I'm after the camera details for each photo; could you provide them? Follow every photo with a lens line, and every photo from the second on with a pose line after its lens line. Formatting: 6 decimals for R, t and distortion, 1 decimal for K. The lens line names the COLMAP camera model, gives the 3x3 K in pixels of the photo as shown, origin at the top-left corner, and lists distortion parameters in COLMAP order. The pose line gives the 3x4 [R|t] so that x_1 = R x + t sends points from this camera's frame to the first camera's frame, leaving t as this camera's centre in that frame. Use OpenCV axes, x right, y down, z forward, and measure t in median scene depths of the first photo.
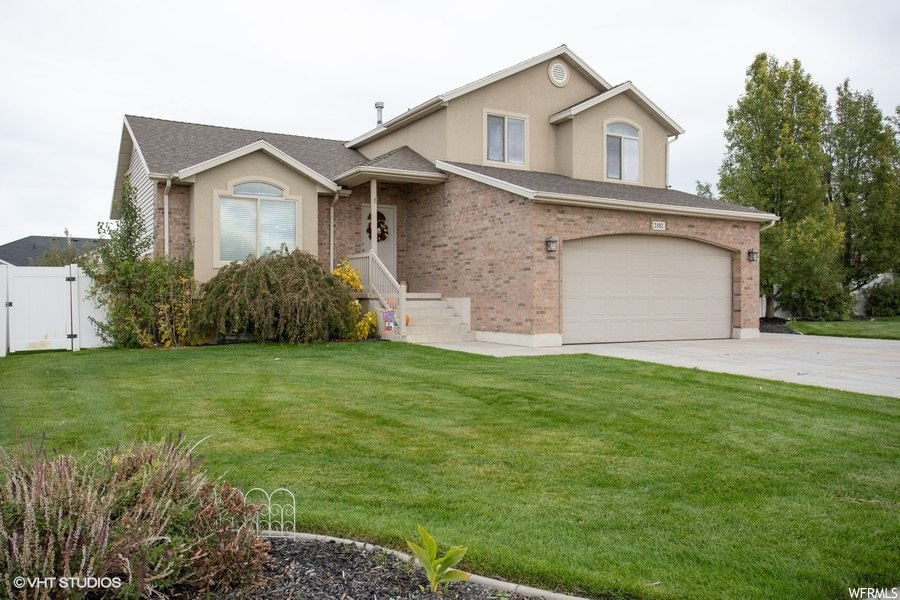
lens RADIAL K [[740.5, 0, 450.5], [0, 740.5, 299.1], [0, 0, 1]] dist [0.070282, -0.007221]
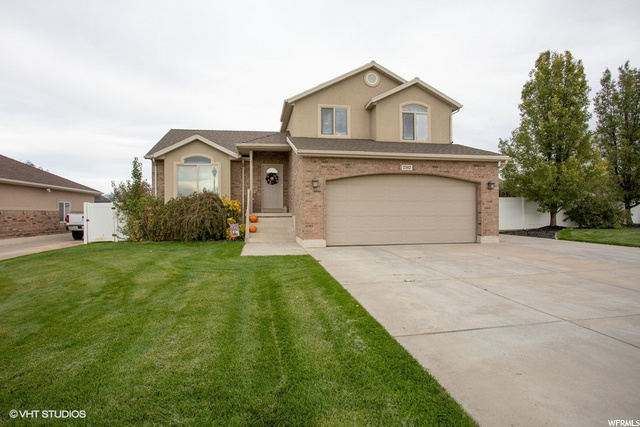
lens RADIAL K [[346.5, 0, 319.5], [0, 346.5, 214.1], [0, 0, 1]] dist [-0.001514, 0.005328]
pose [[0.932910, -0.005565, -0.360067, 0.330041], [0.008227, 0.999949, 0.005861, -0.009584], [0.360016, -0.008430, 0.932908, 0.257605]]
